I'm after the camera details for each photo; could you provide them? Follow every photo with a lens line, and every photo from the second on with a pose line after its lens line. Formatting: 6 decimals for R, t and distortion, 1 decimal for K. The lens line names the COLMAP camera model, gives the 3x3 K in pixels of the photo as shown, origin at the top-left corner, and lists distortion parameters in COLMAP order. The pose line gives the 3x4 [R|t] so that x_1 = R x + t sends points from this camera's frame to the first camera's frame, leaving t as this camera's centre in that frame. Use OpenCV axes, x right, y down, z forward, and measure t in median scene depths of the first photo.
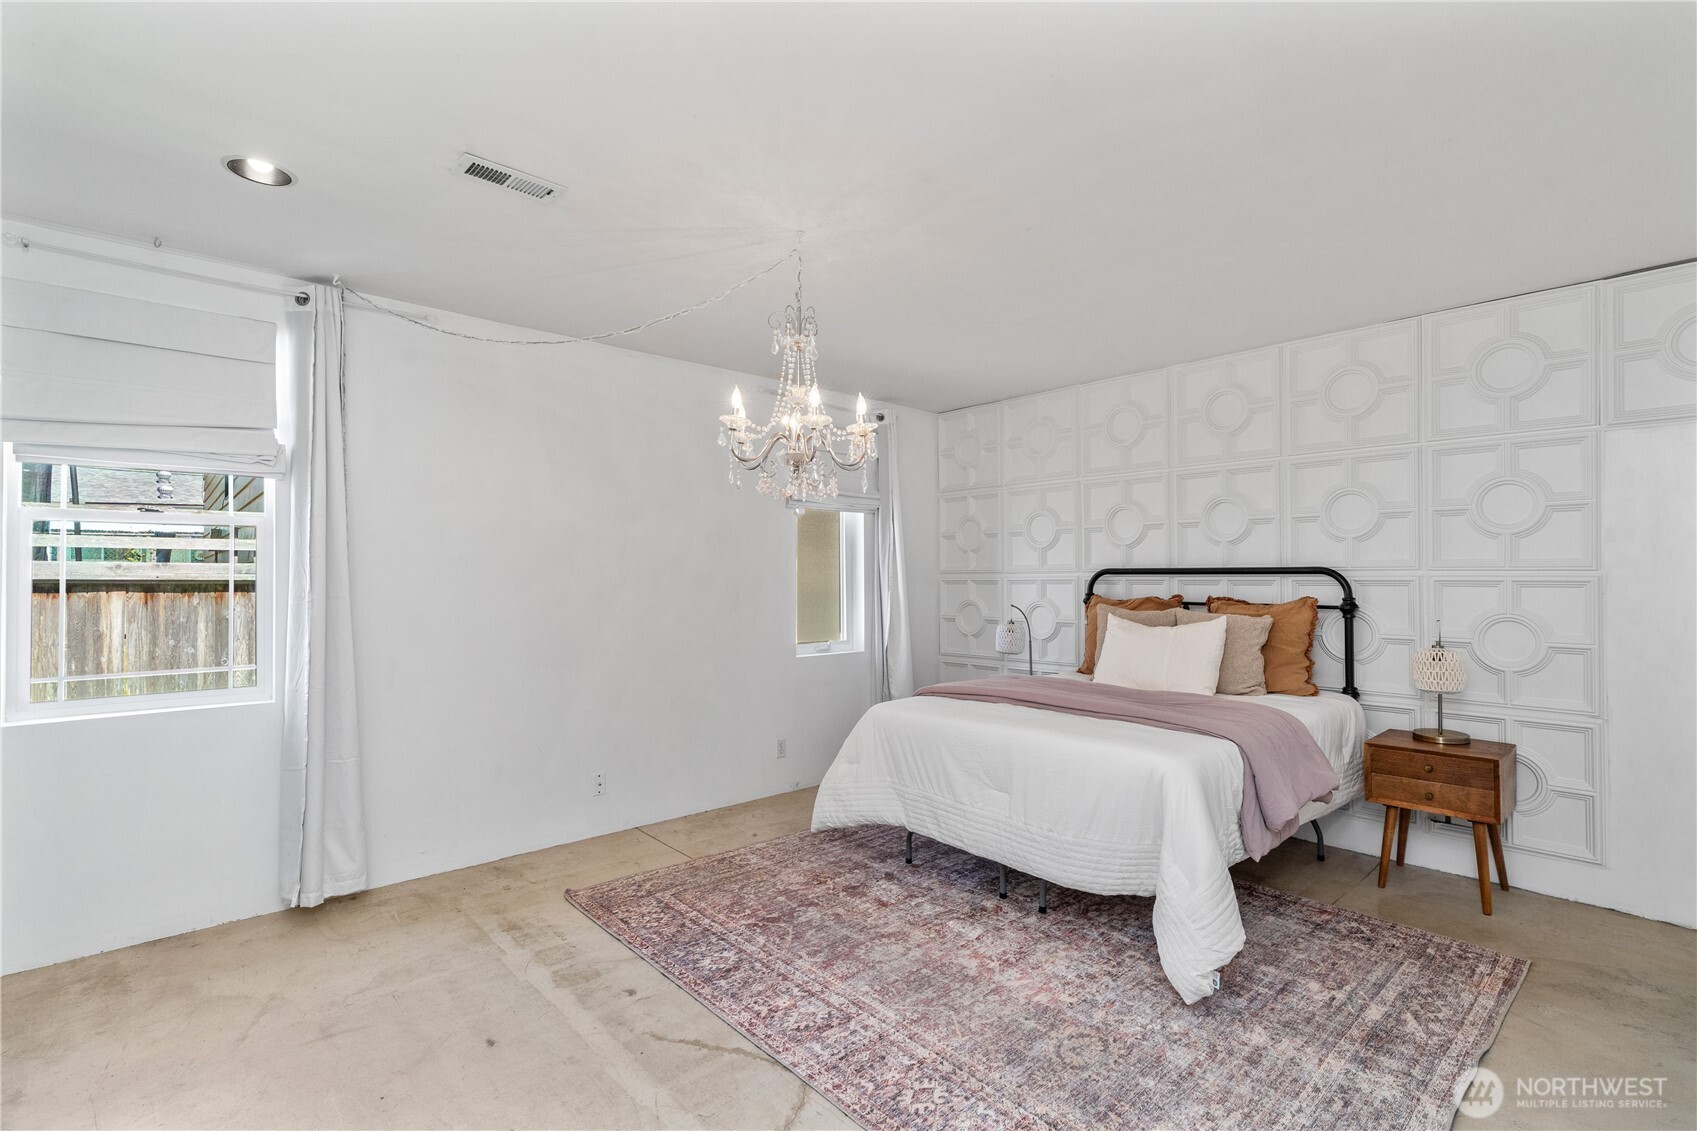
lens RADIAL K [[786.8, 0, 848.5], [0, 786.8, 565.5], [0, 0, 1]] dist [0.000853, 0.000780]
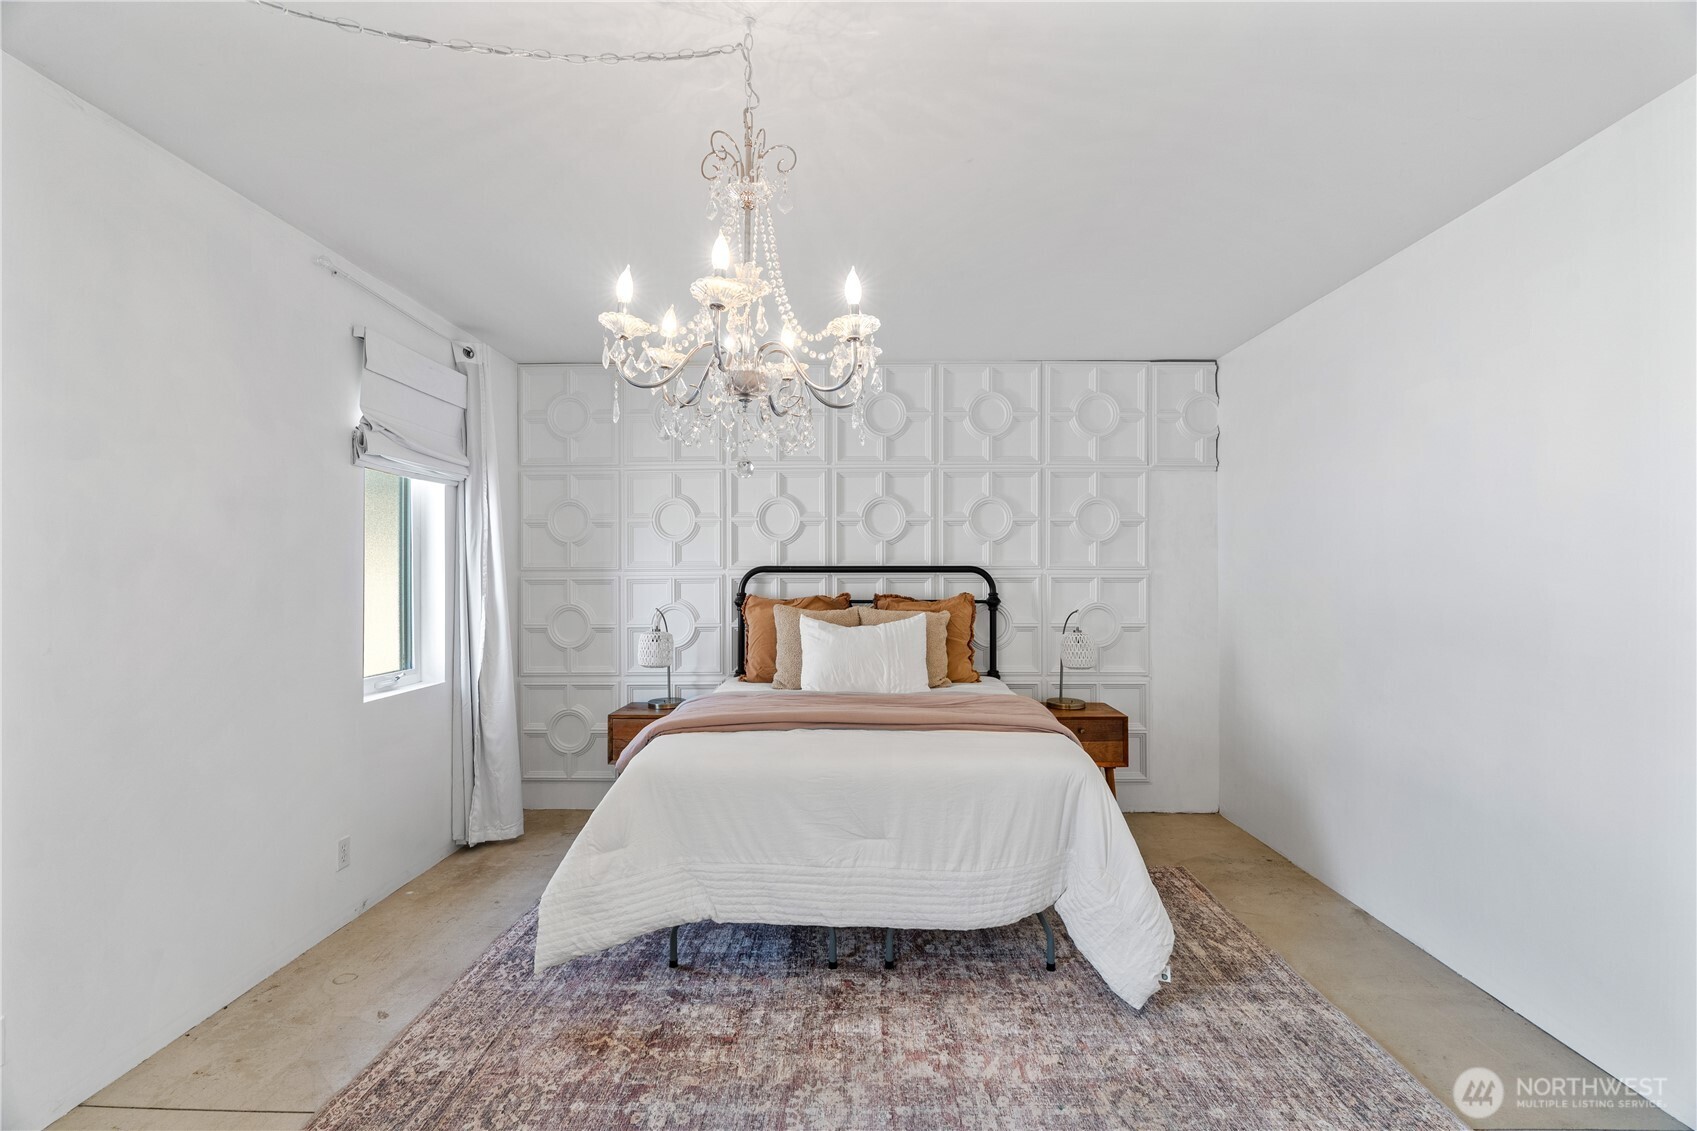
lens RADIAL K [[763.8, 0, 848.5], [0, 763.8, 565.5], [0, 0, 1]] dist [-0.002793, 0.000174]
pose [[0.681016, 0.008464, 0.732220, -0.339032], [-0.009931, 0.999948, -0.002321, 0.005304], [-0.732201, -0.005691, 0.681065, 0.404041]]
